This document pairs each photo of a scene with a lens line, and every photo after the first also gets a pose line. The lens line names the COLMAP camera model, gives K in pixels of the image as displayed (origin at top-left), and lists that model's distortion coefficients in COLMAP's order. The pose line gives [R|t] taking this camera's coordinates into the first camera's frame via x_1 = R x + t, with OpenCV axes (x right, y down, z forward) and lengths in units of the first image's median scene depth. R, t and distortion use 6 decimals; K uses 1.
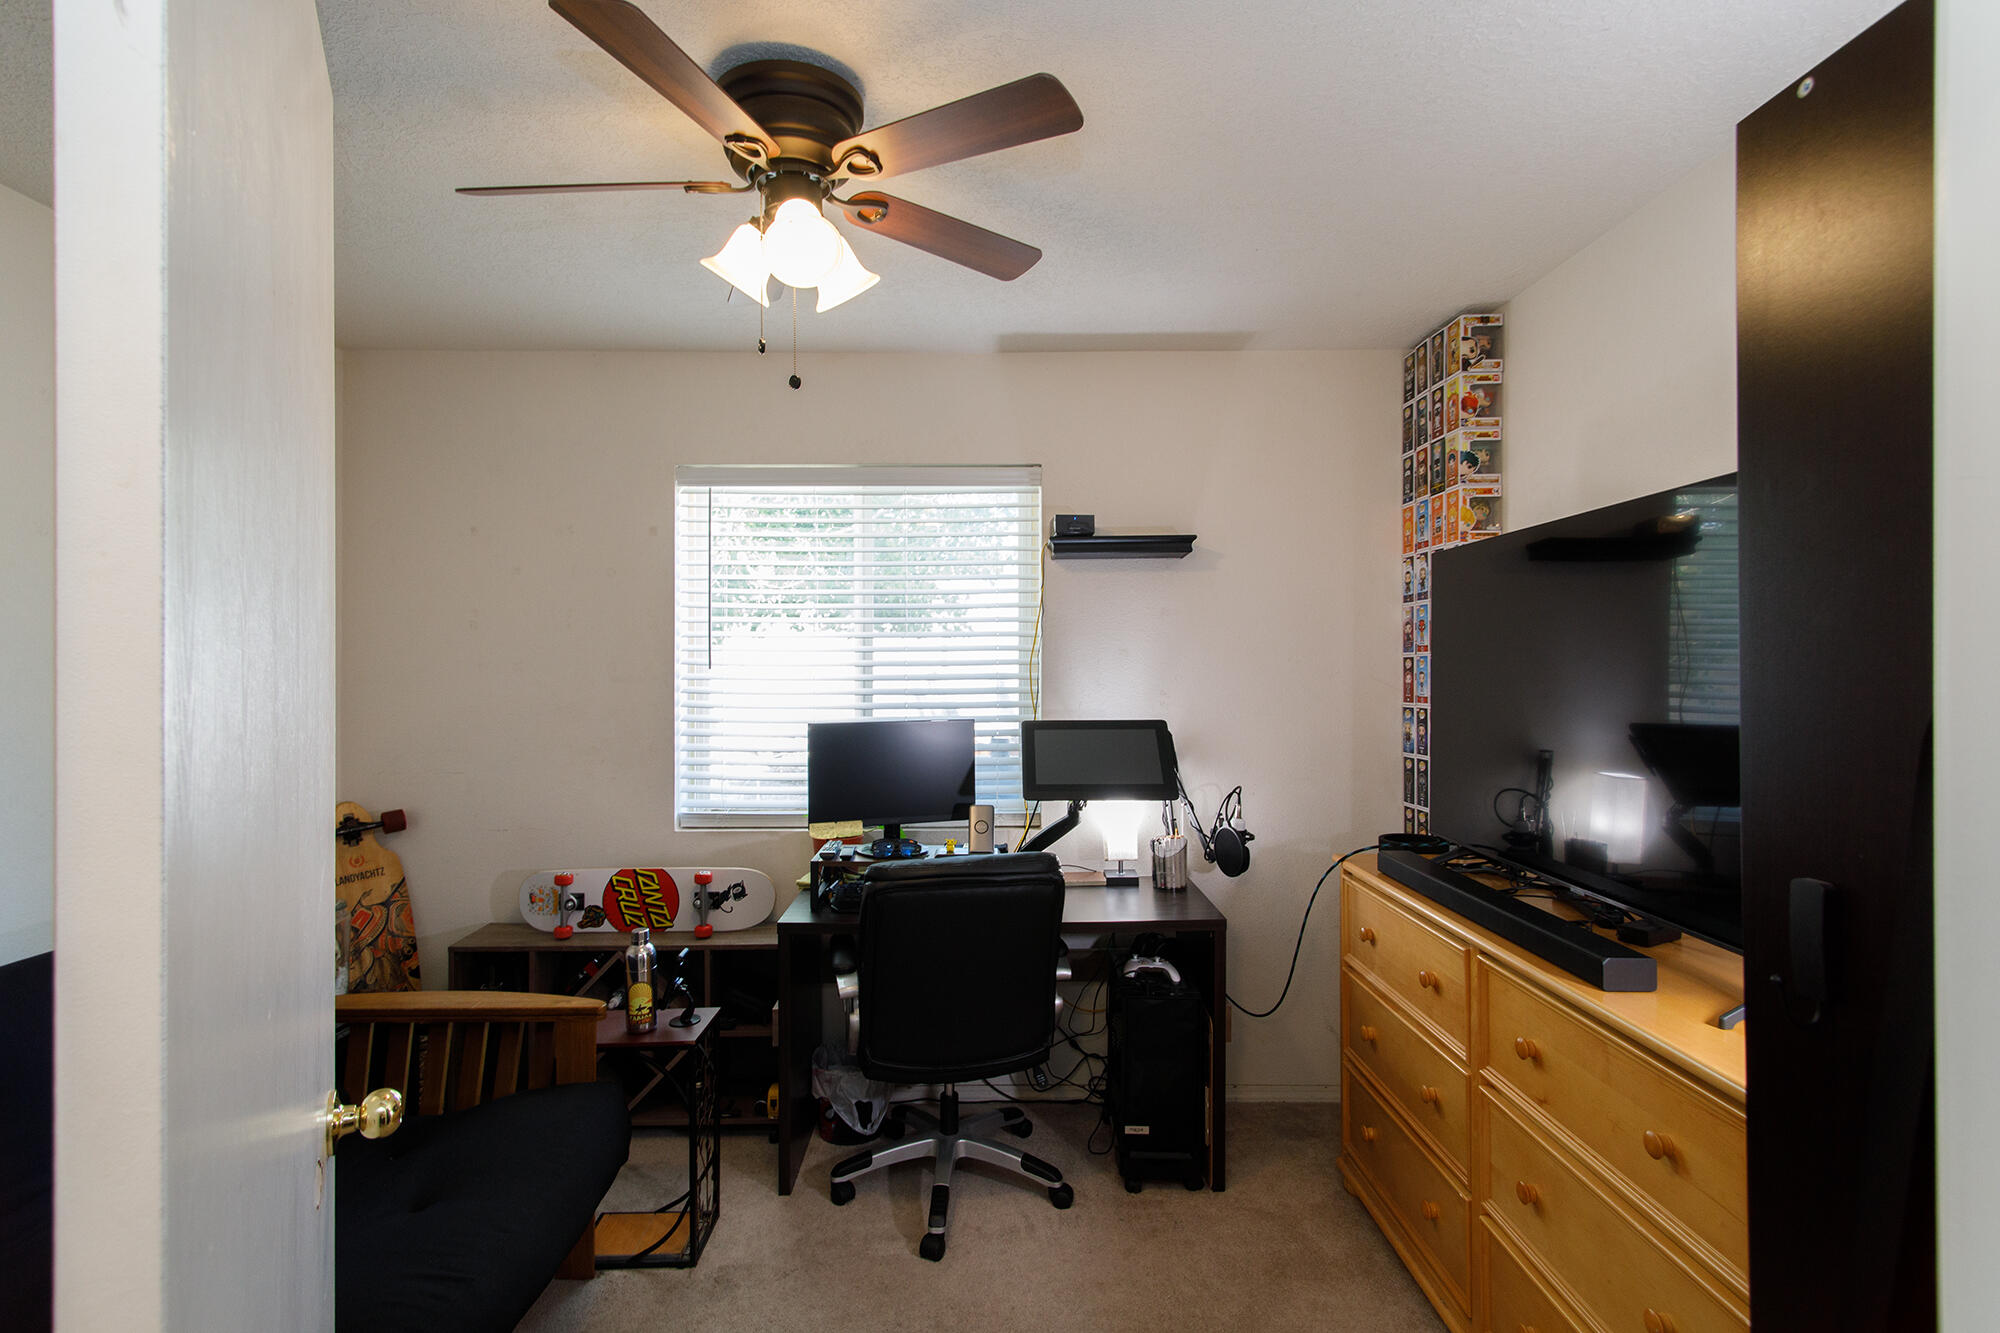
lens RADIAL K [[944.7, 0, 960.7], [0, 944.7, 658.2], [0, 0, 1]] dist [0.016704, -0.001558]
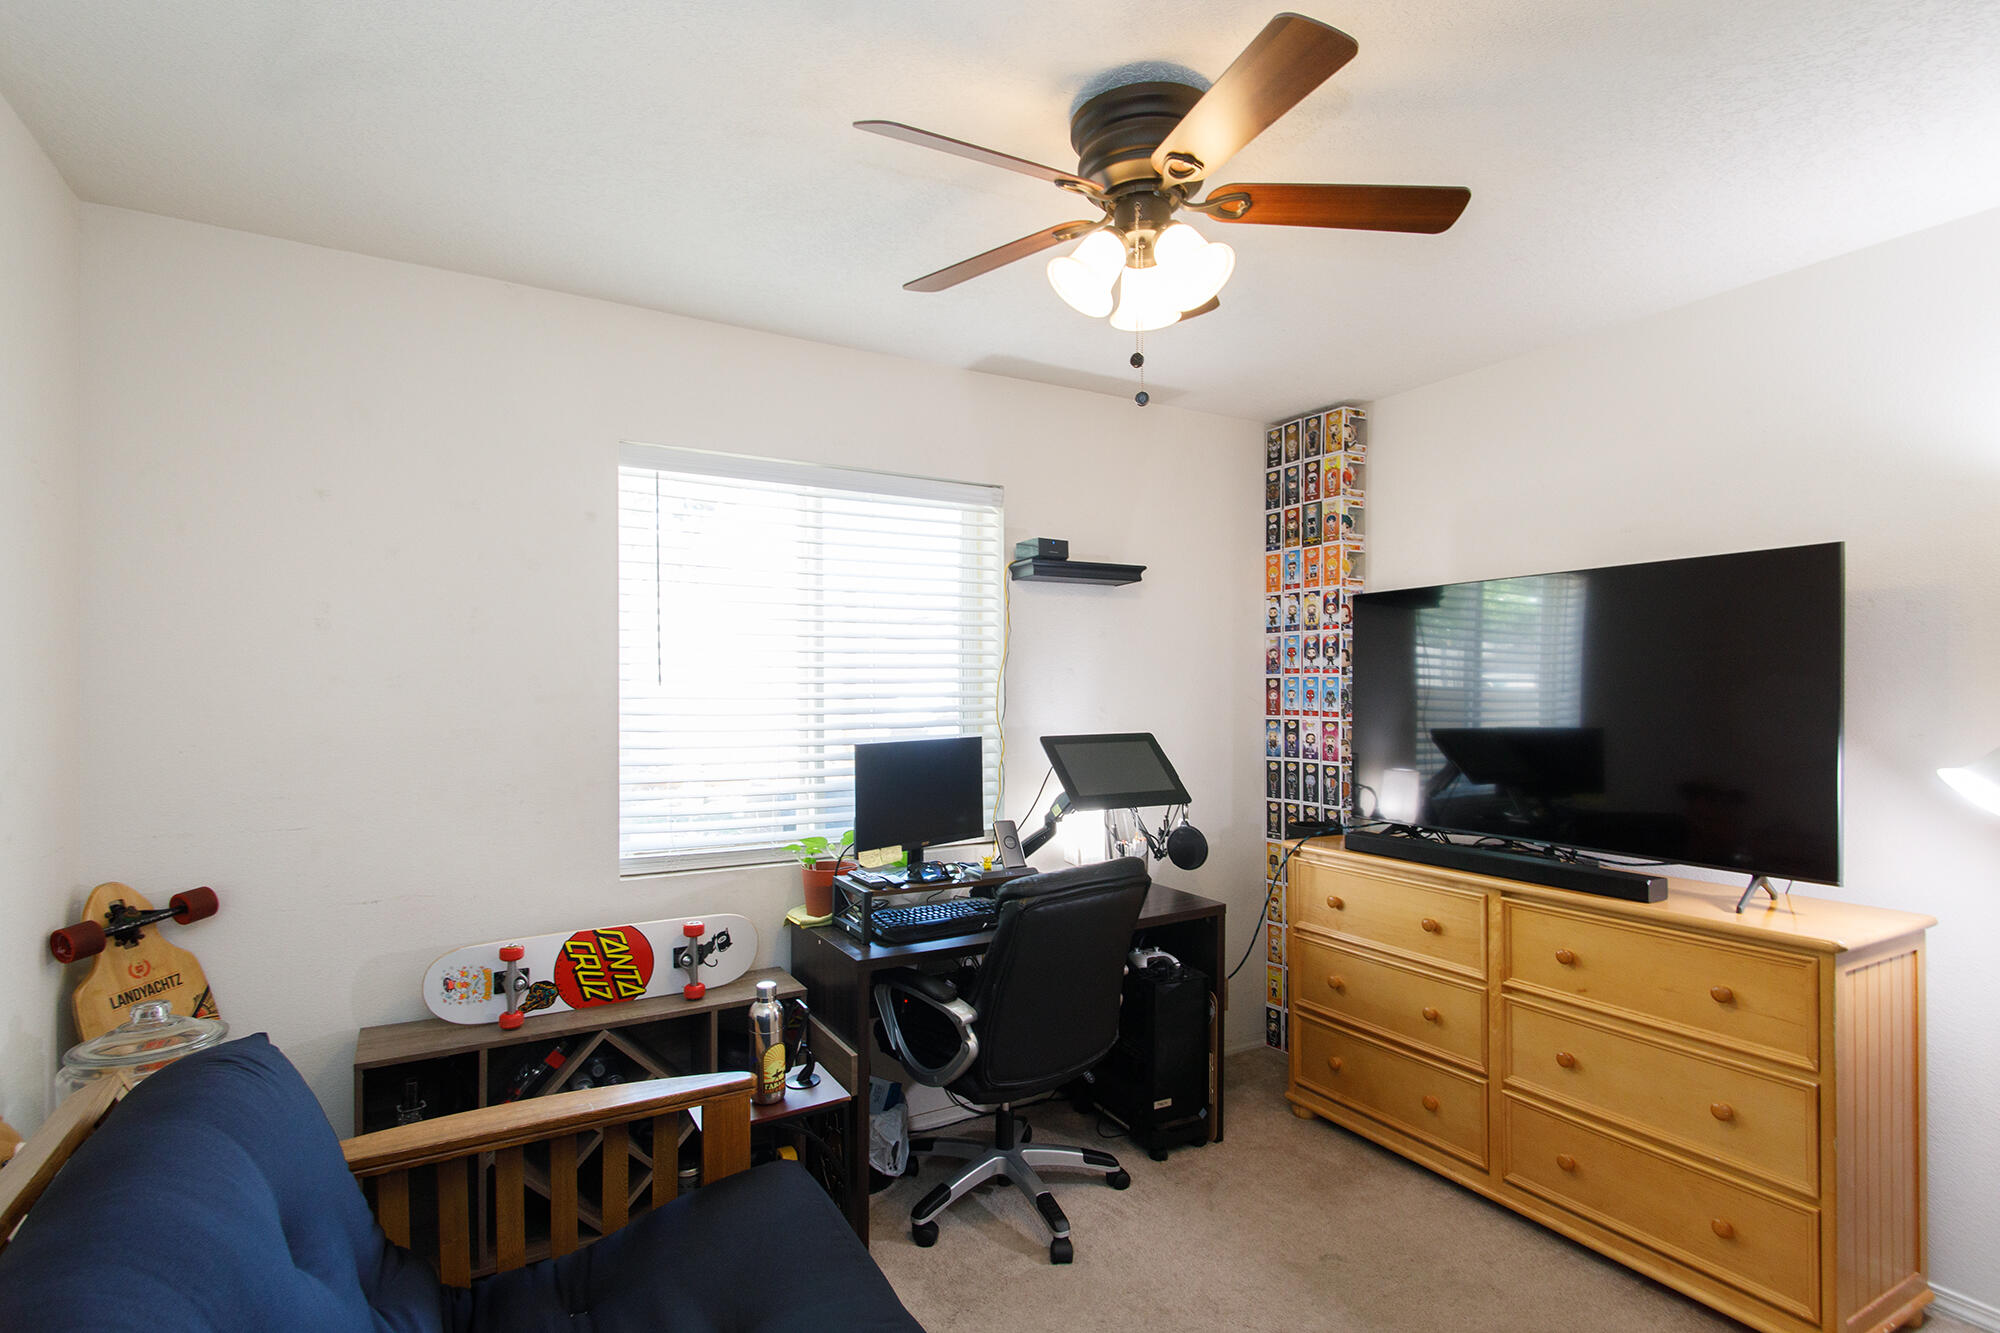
lens RADIAL K [[973.1, 0, 1001.6], [0, 973.1, 684.0], [0, 0, 1]] dist [0.017237, -0.007009]
pose [[0.865877, 0.004642, 0.500235, -0.486190], [-0.005495, 0.999985, 0.000232, 0.008851], [-0.500226, -0.002950, 0.865890, 0.100078]]
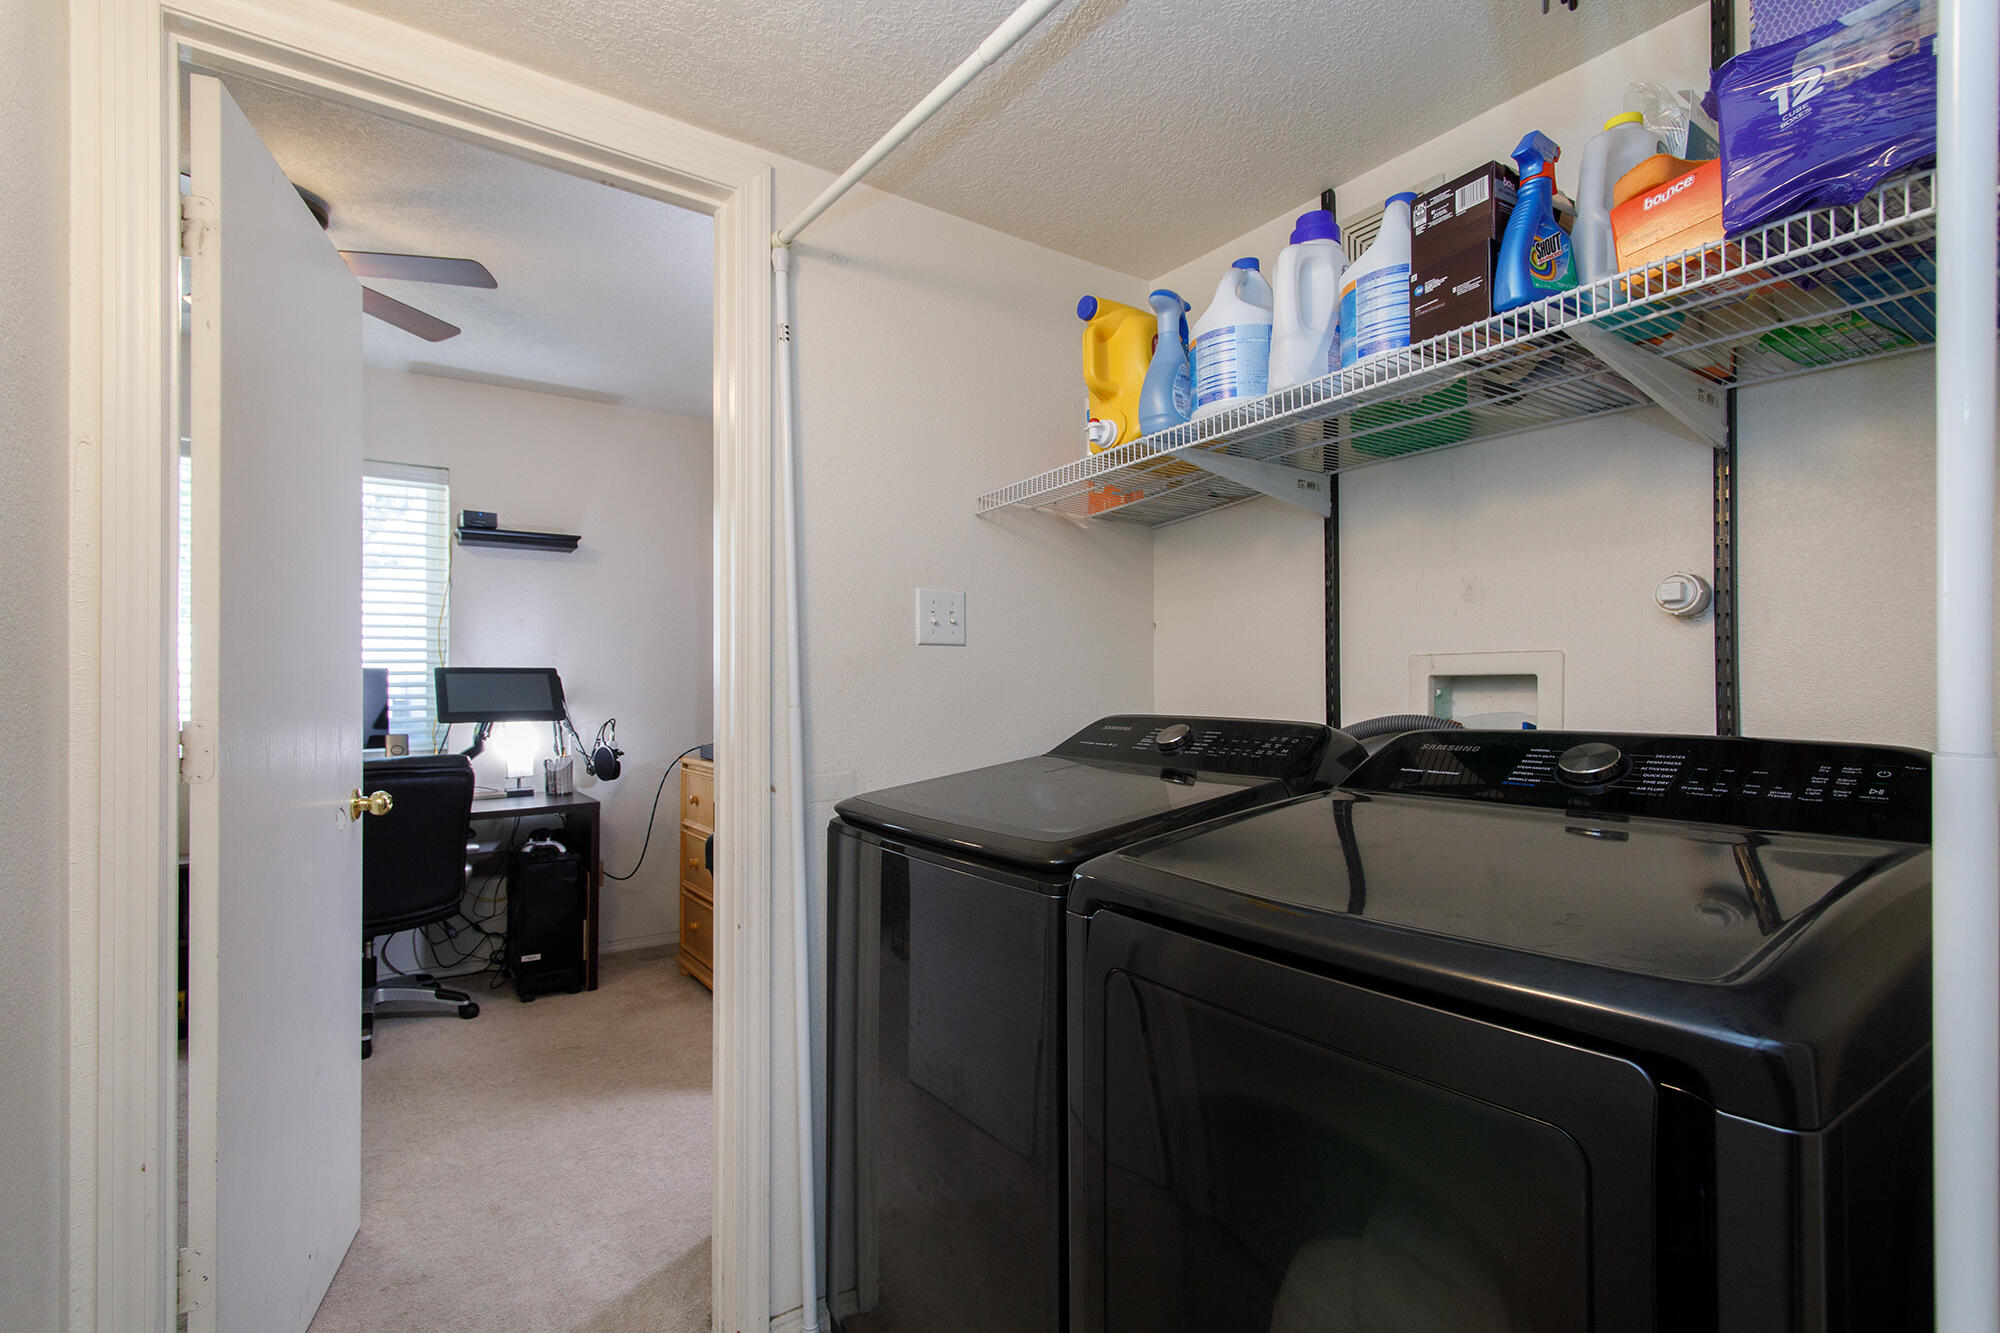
lens RADIAL K [[973.1, 0, 1001.6], [0, 973.1, 684.0], [0, 0, 1]] dist [0.017237, -0.007009]
pose [[0.806938, 0.003835, 0.590623, -0.093922], [-0.001863, 0.999990, -0.003948, 0.089036], [-0.590633, 0.002085, 0.806938, -0.502356]]
